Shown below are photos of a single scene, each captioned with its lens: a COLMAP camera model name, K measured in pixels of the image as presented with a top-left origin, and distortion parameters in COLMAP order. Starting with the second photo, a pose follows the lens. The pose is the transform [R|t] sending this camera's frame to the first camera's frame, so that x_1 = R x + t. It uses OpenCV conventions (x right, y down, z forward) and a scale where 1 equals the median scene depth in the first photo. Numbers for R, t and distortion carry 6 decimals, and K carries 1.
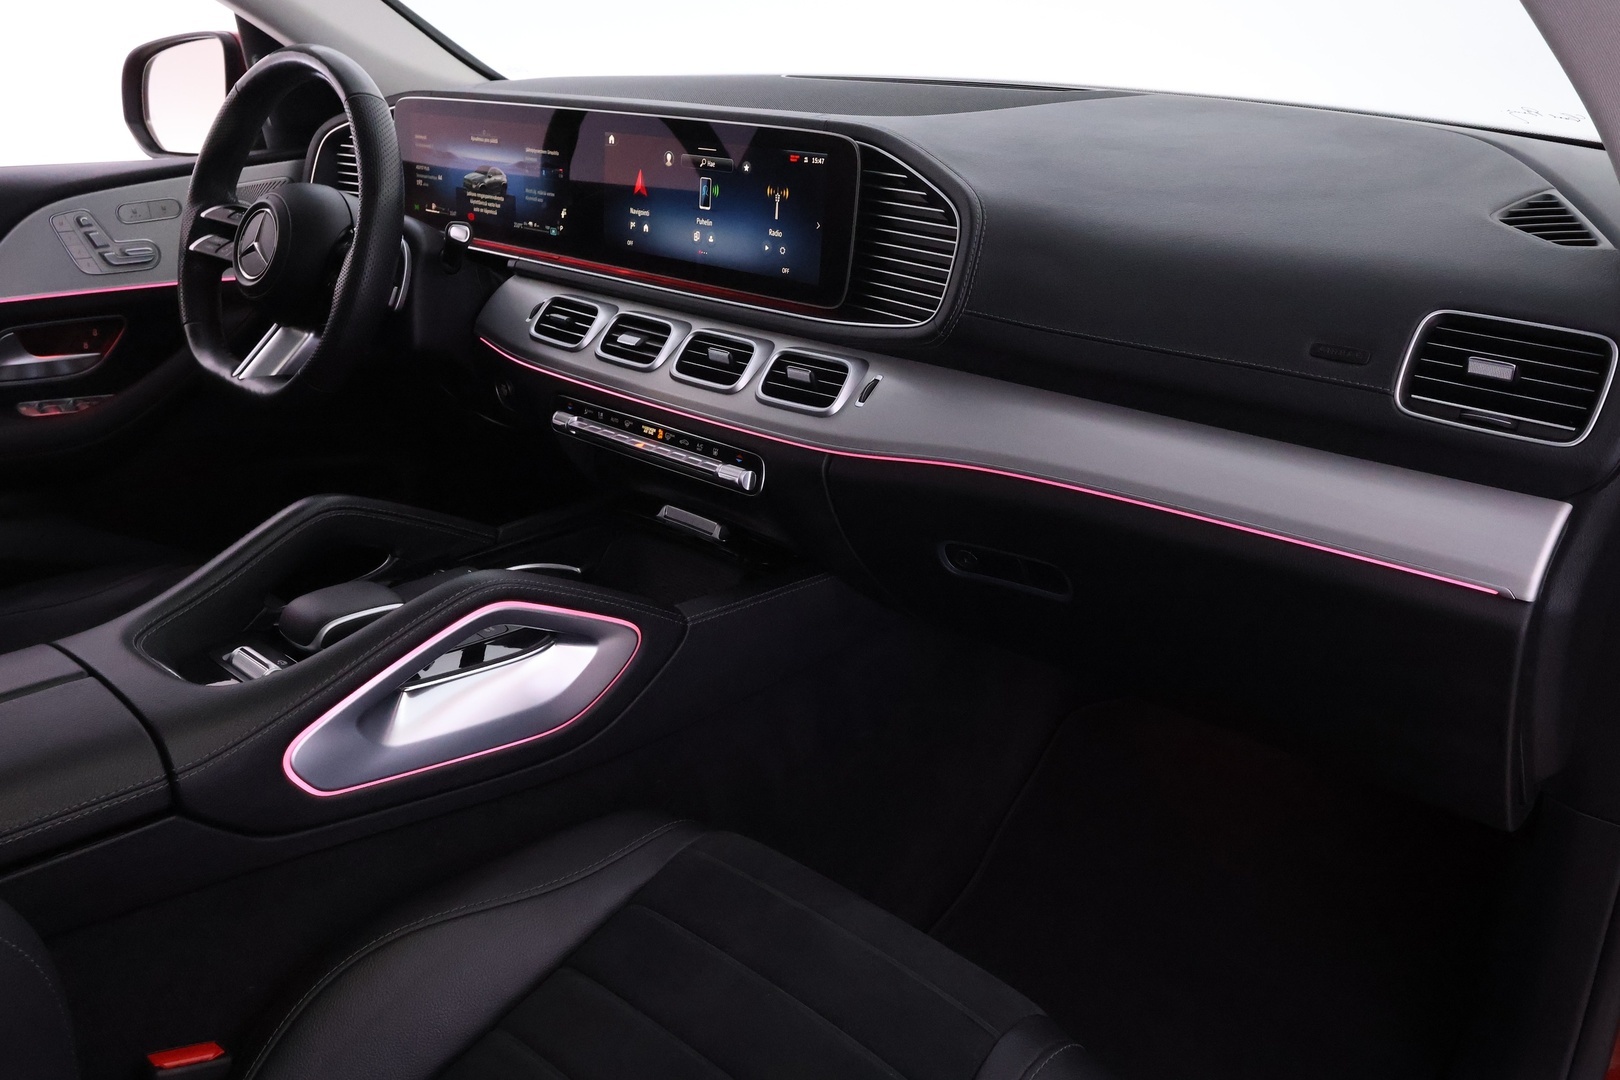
lens RADIAL K [[1279.6, 0, 810.0], [0, 1279.6, 540.0], [0, 0, 1]] dist [0.000602, 0.013892]
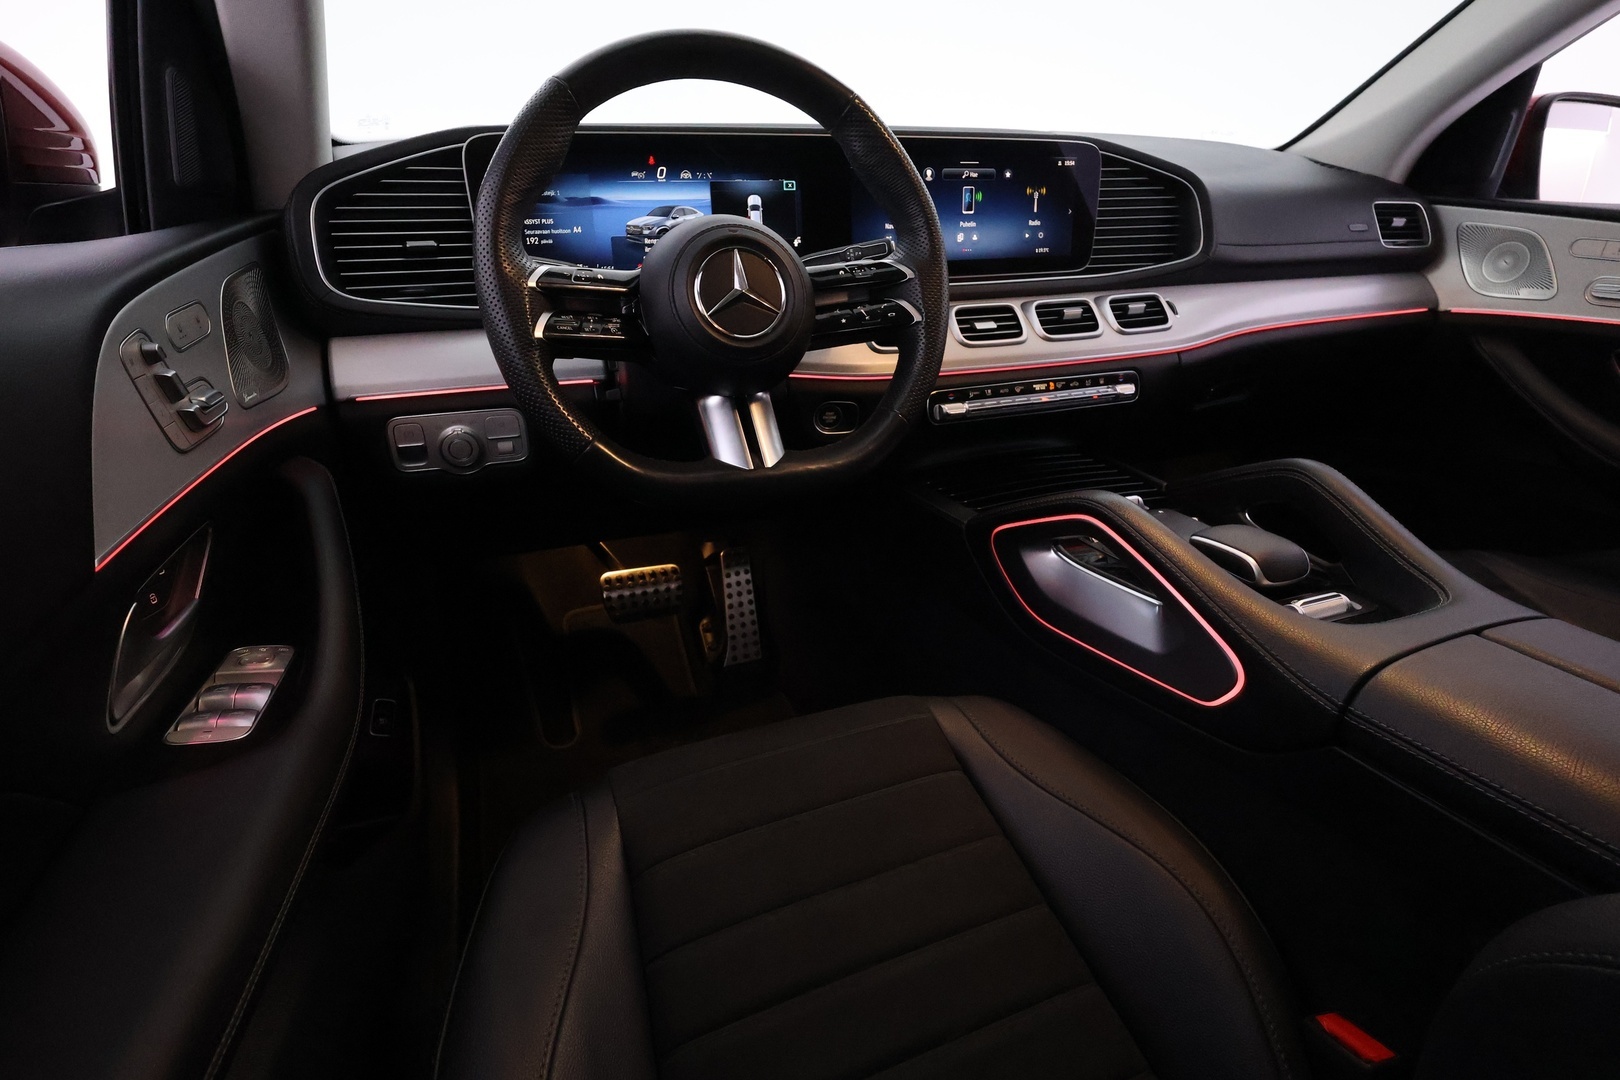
lens RADIAL K [[816.1, 0, 810.0], [0, 816.1, 540.0], [0, 0, 1]] dist [-0.003570, -0.000159]
pose [[0.452690, -0.366051, 0.813067, -0.881163], [0.346437, 0.912416, 0.217894, -0.189779], [-0.821616, 0.183038, 0.539855, 0.736661]]
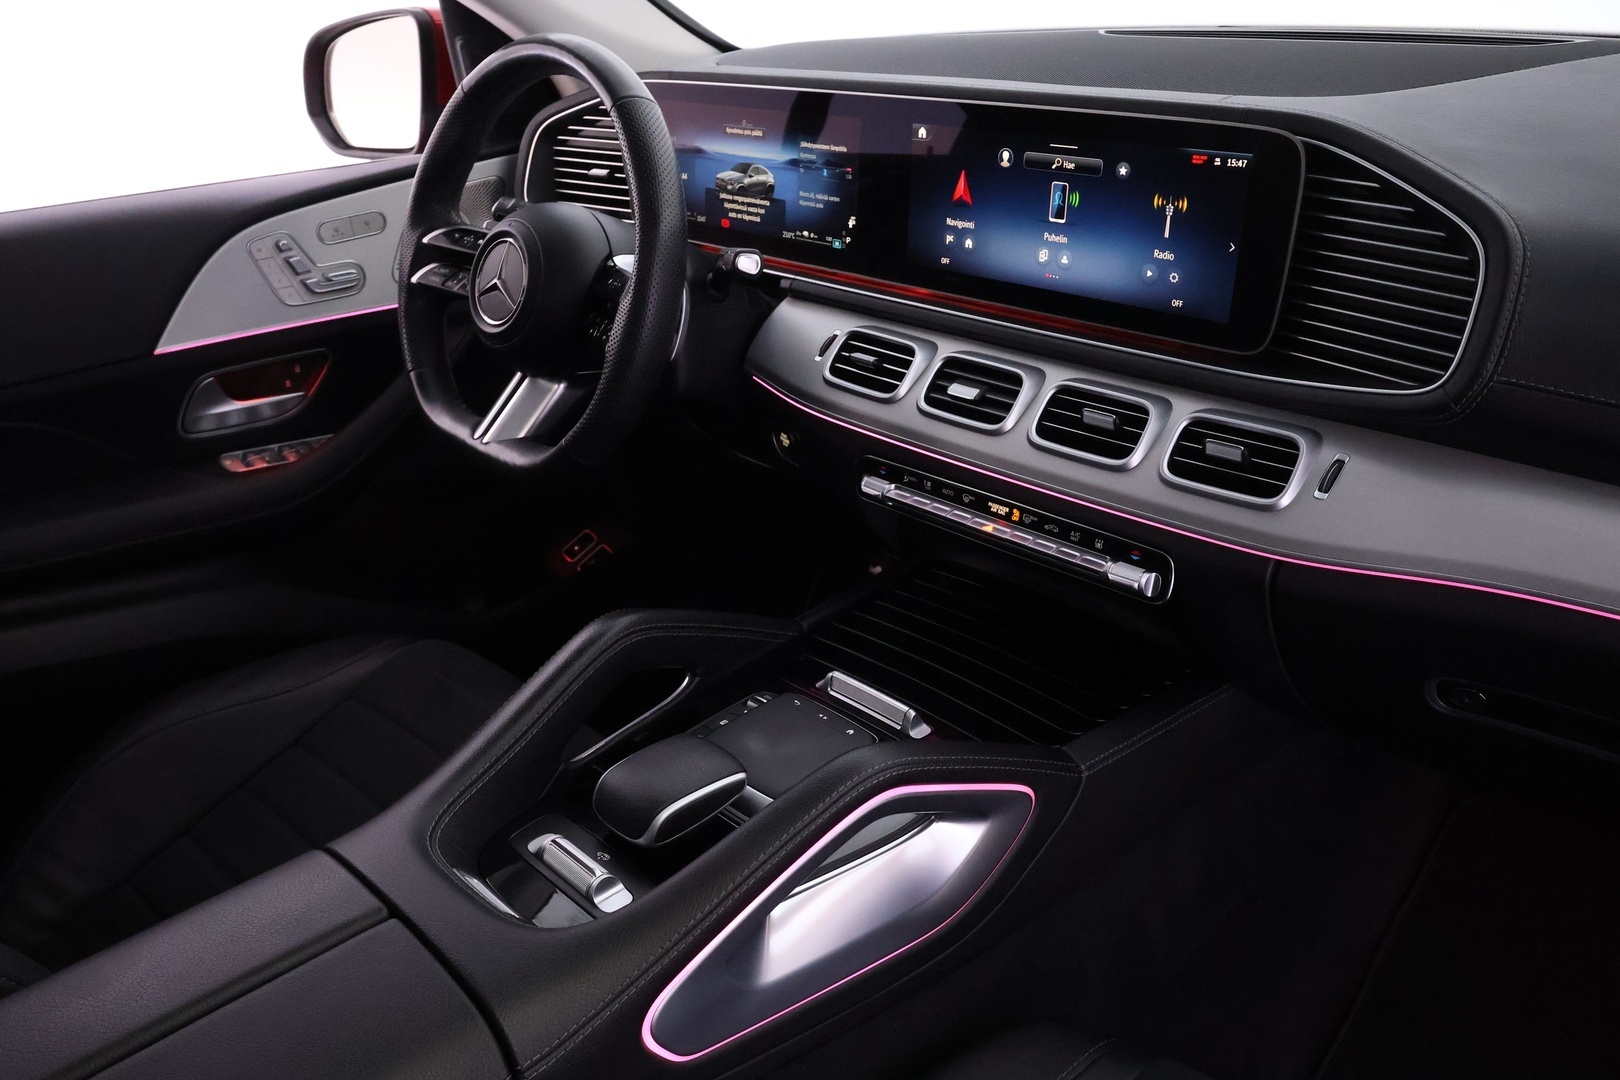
lens RADIAL K [[1279.6, 0, 810.0], [0, 1279.6, 540.0], [0, 0, 1]] dist [0.000602, 0.013892]
pose [[0.996027, -0.017738, -0.087273, -0.163863], [0.022977, 0.997970, 0.059392, -0.109821], [0.086042, -0.061161, 0.994412, 0.183467]]
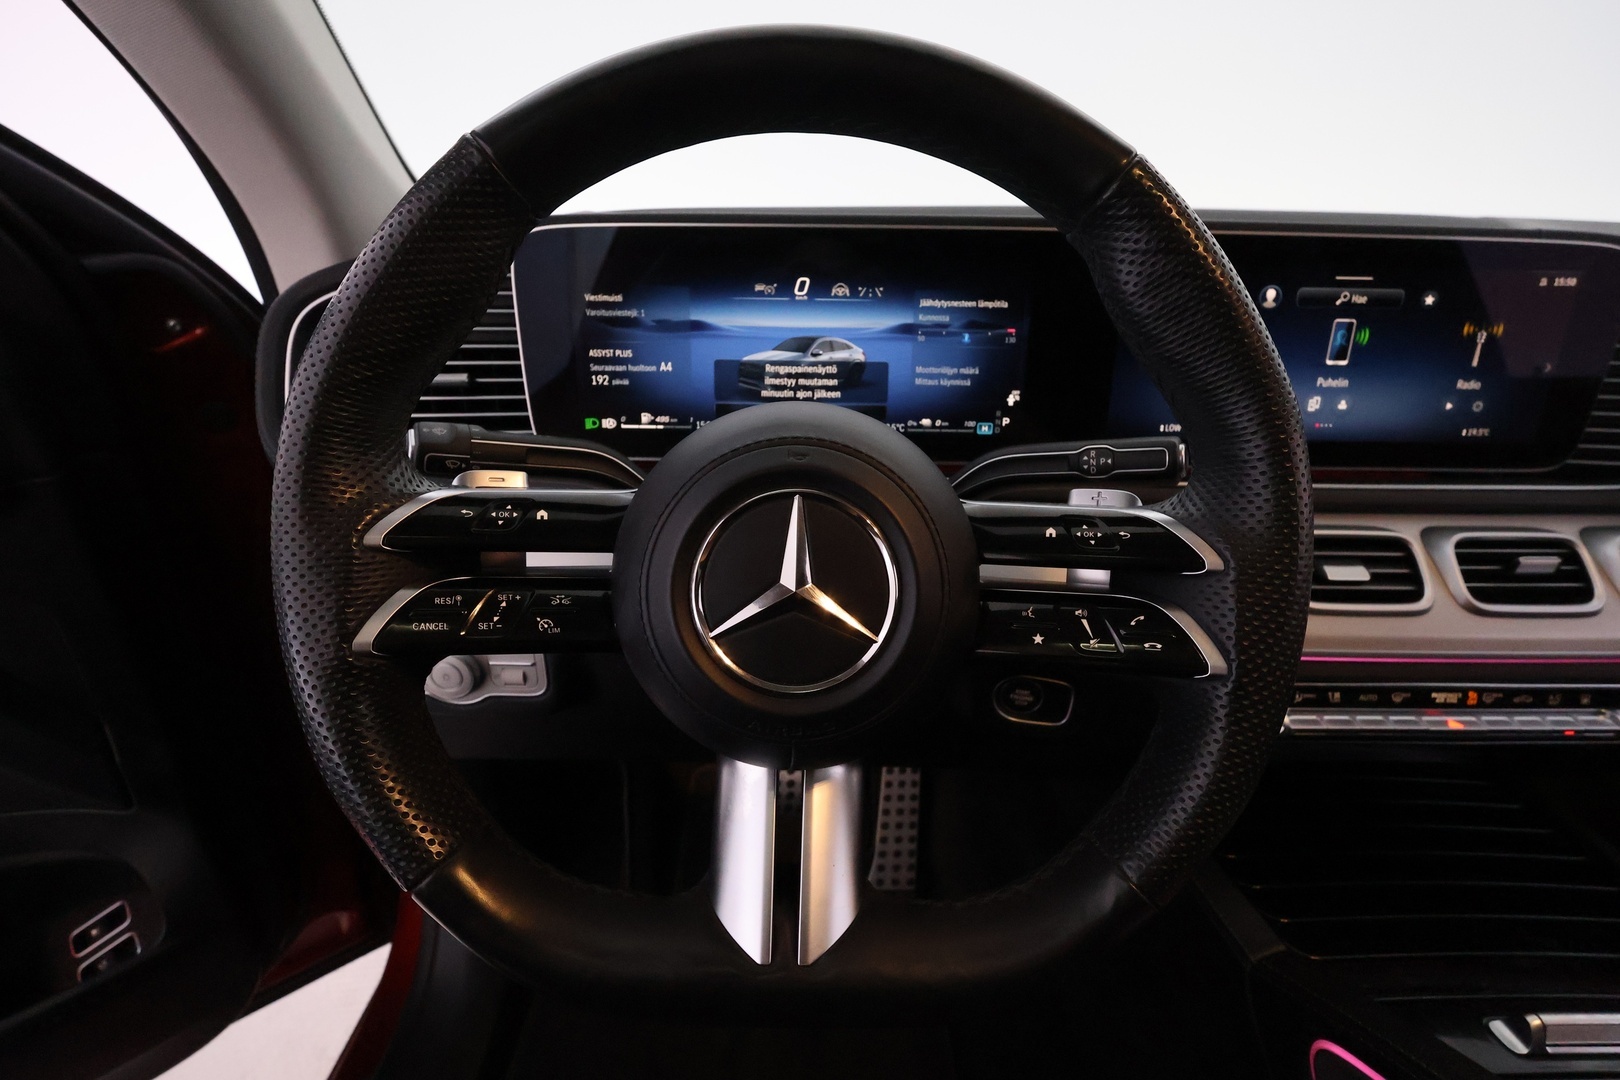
lens RADIAL K [[745.9, 0, 810.0], [0, 745.9, 540.0], [0, 0, 1]] dist [-0.003529, -0.000047]
pose [[0.737674, -0.243512, 0.629713, -0.560823], [0.247910, 0.965234, 0.082847, -0.263353], [-0.627995, 0.094998, 0.772398, 0.849986]]
